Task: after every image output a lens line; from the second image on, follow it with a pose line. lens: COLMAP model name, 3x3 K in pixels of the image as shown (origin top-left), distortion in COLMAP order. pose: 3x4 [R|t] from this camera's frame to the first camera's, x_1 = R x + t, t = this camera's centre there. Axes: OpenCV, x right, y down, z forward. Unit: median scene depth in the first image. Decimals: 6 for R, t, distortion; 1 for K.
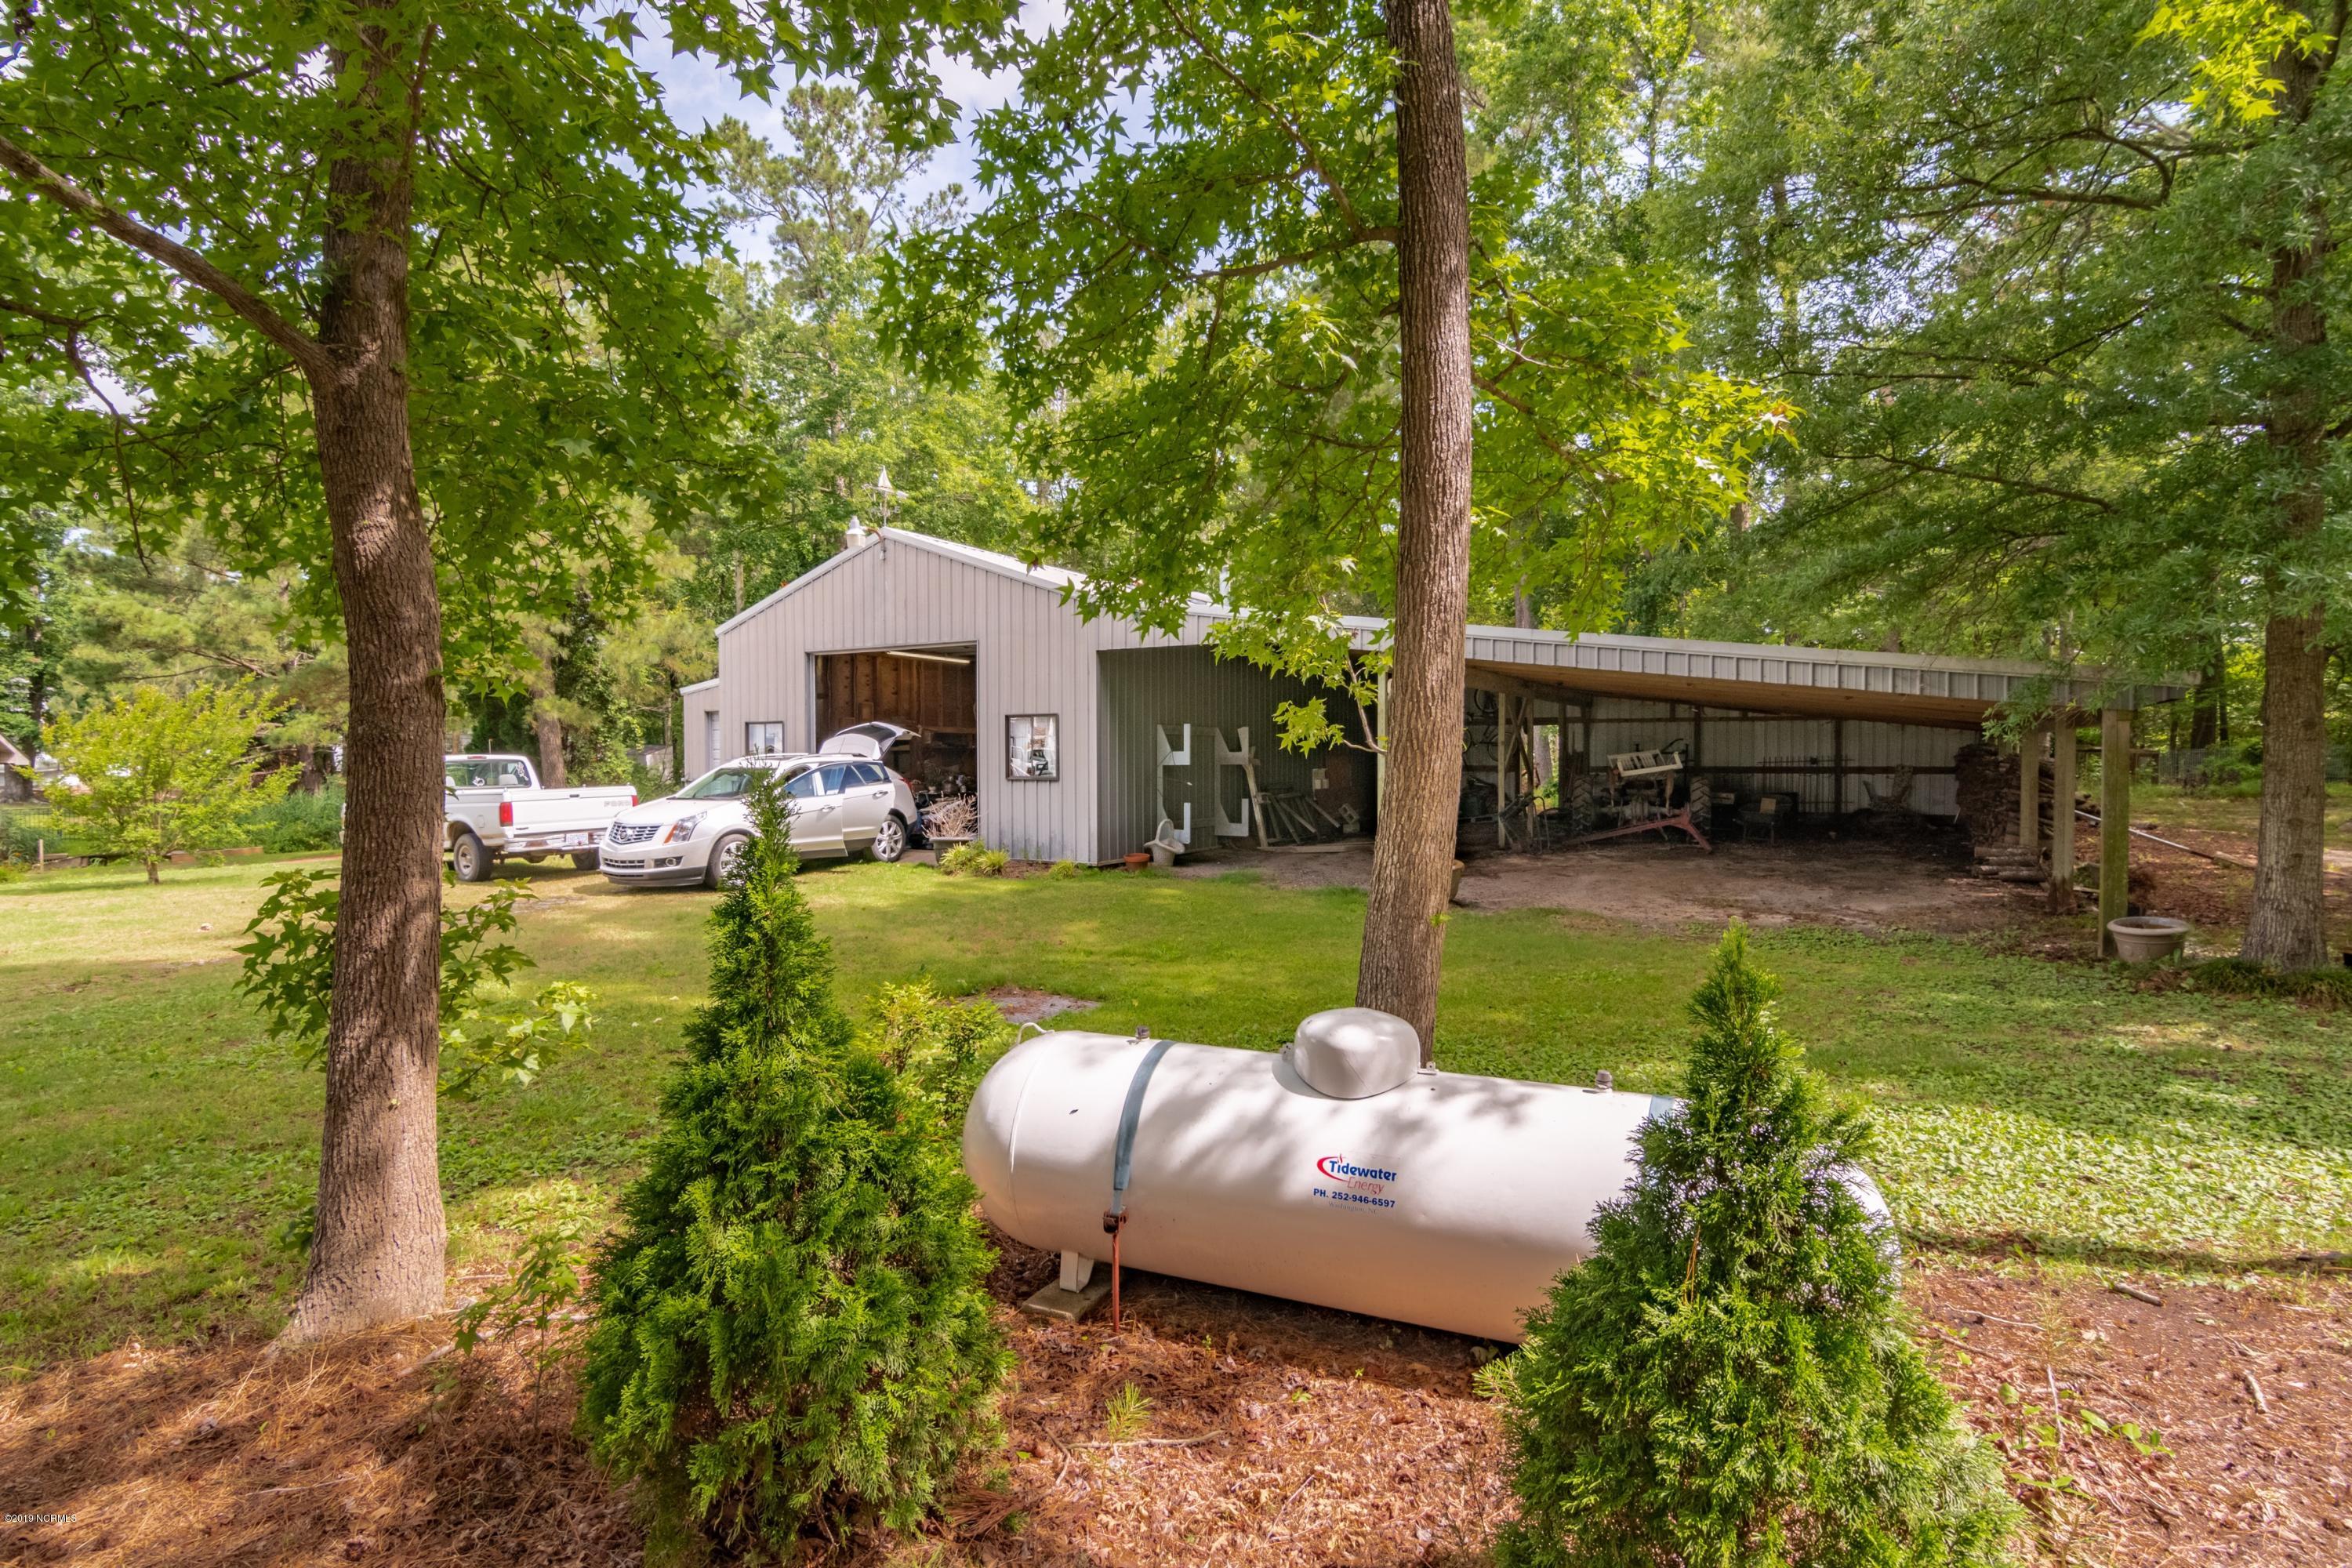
lens RADIAL K [[1161.3, 0, 1176.0], [0, 1161.3, 784.0], [0, 0, 1]] dist [-0.002040, -0.000484]
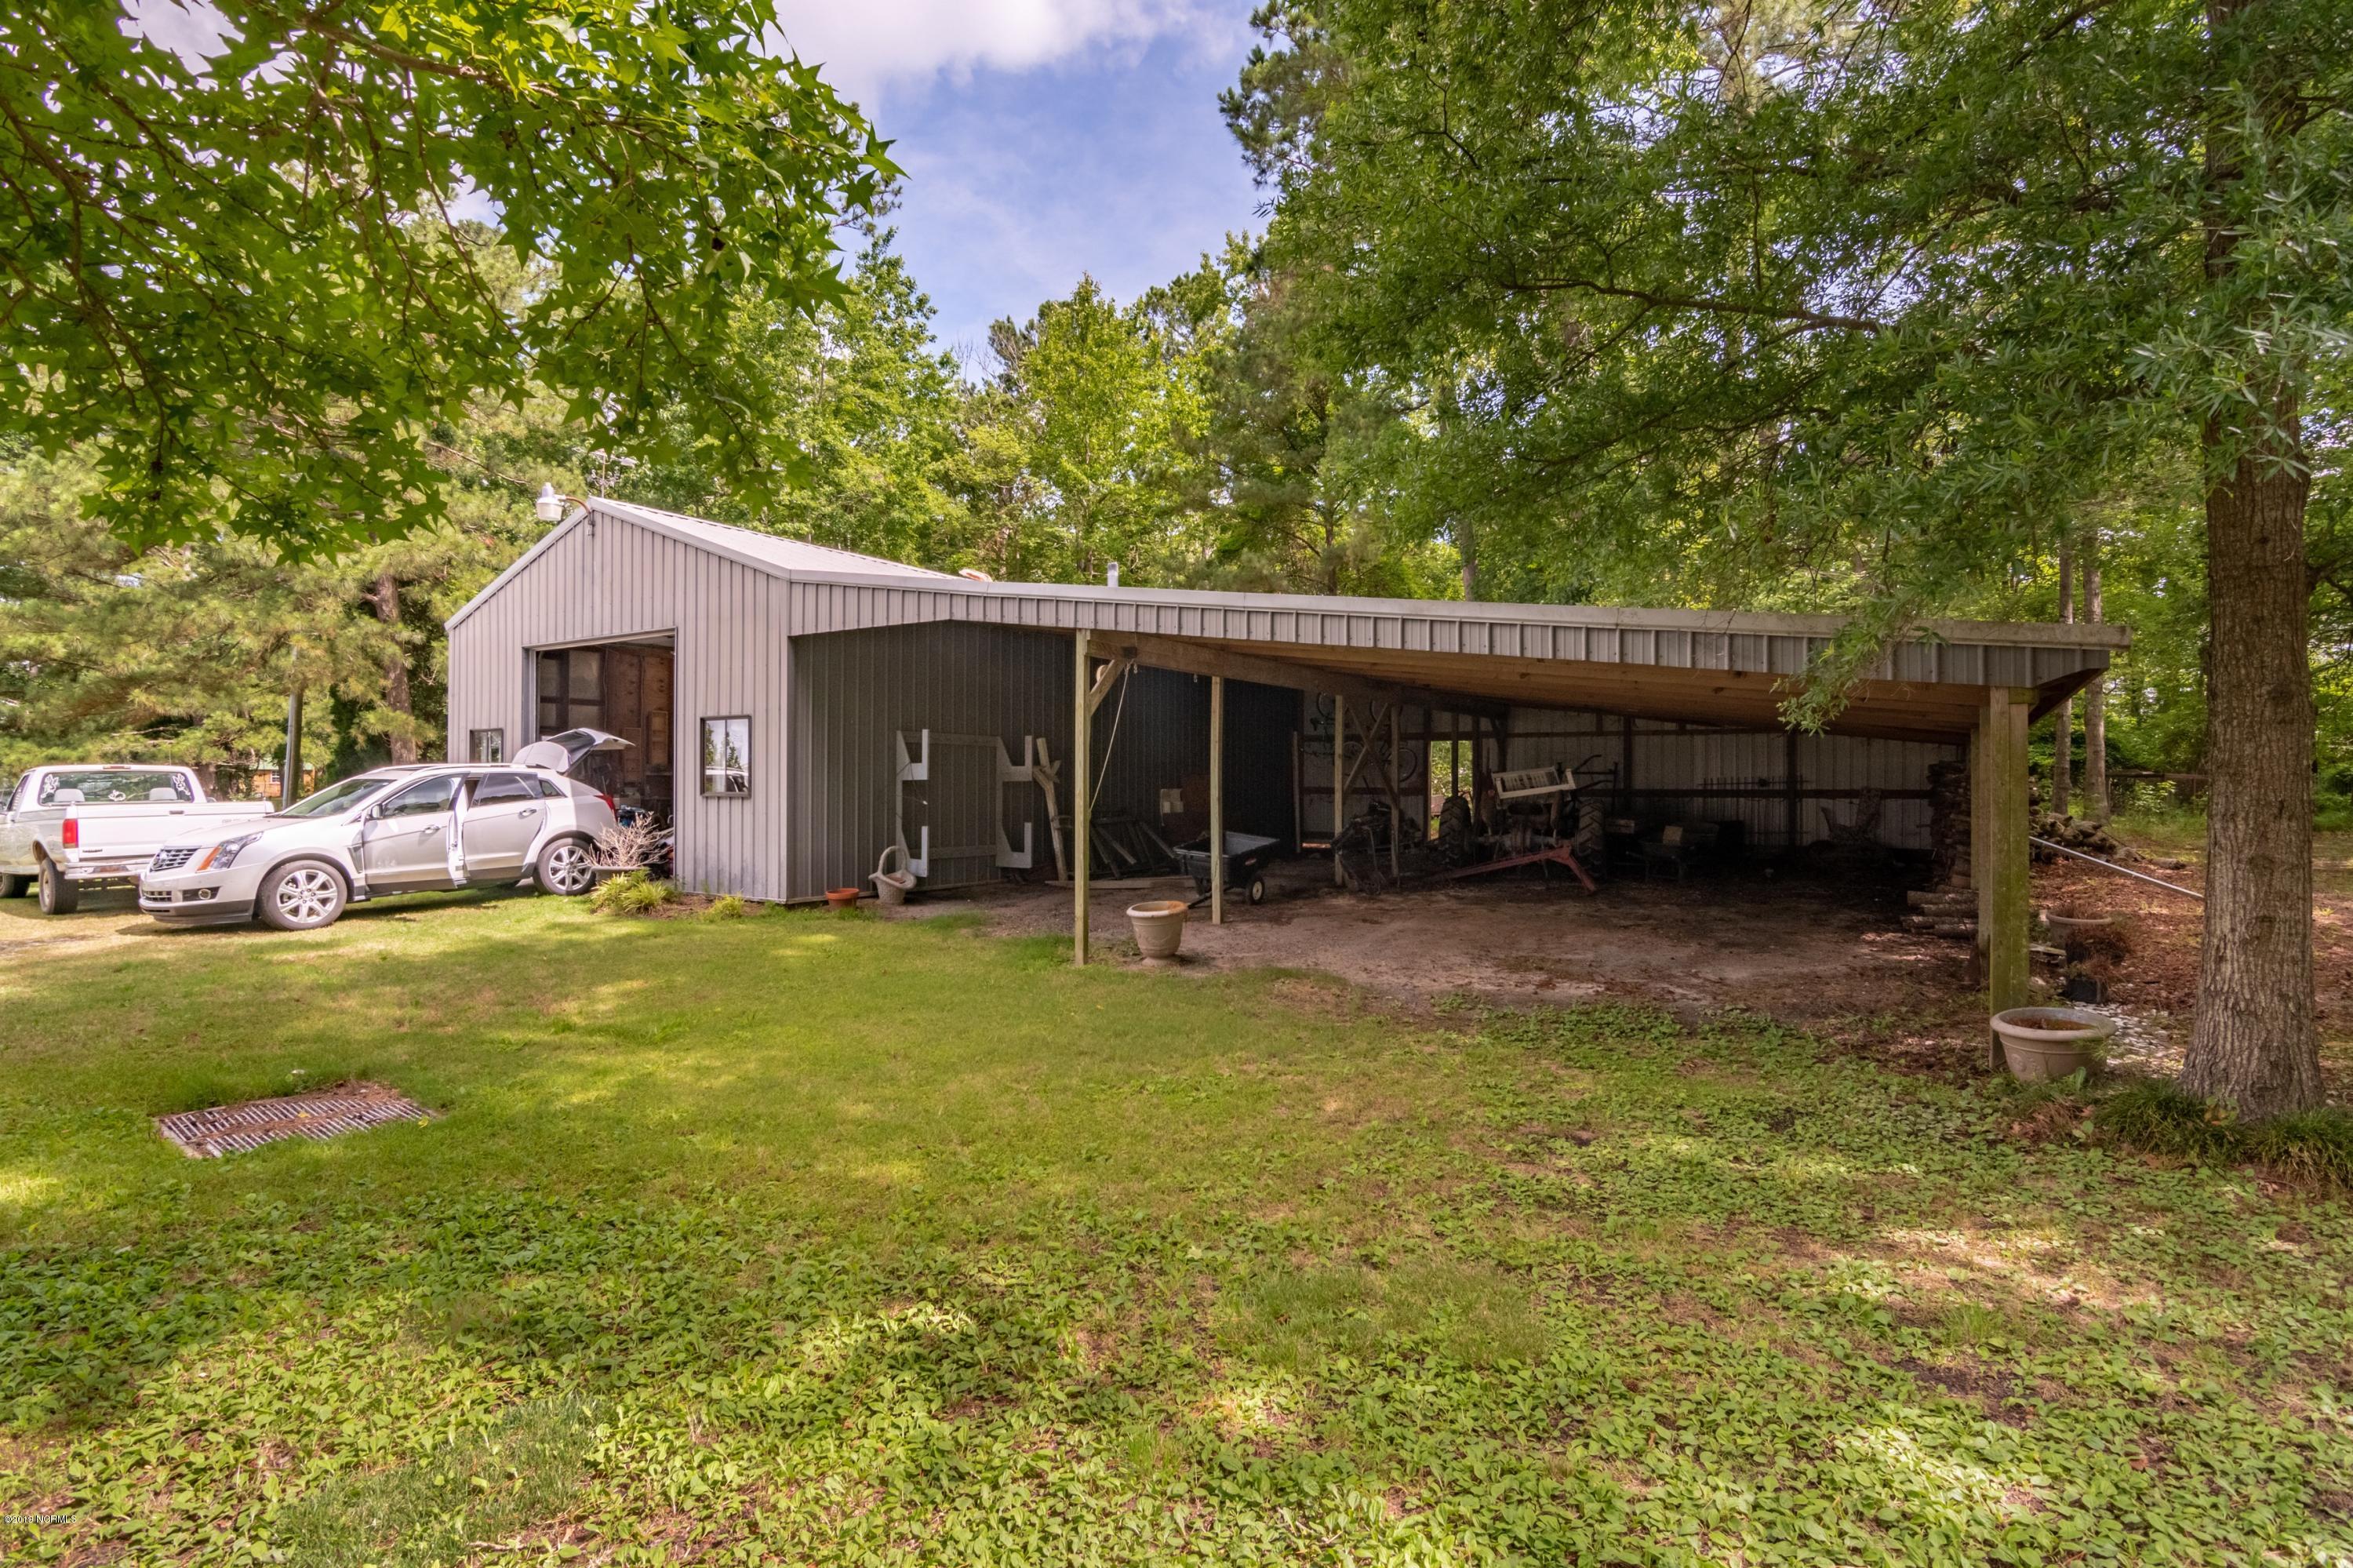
lens RADIAL K [[1161.9, 0, 1176.5], [0, 1161.9, 784.0], [0, 0, 1]] dist [-0.002040, -0.000484]
pose [[0.998406, 0.004836, -0.056235, 0.232670], [-0.006266, 0.999661, -0.025289, 0.006096], [0.056094, 0.025601, 0.998097, 0.197210]]
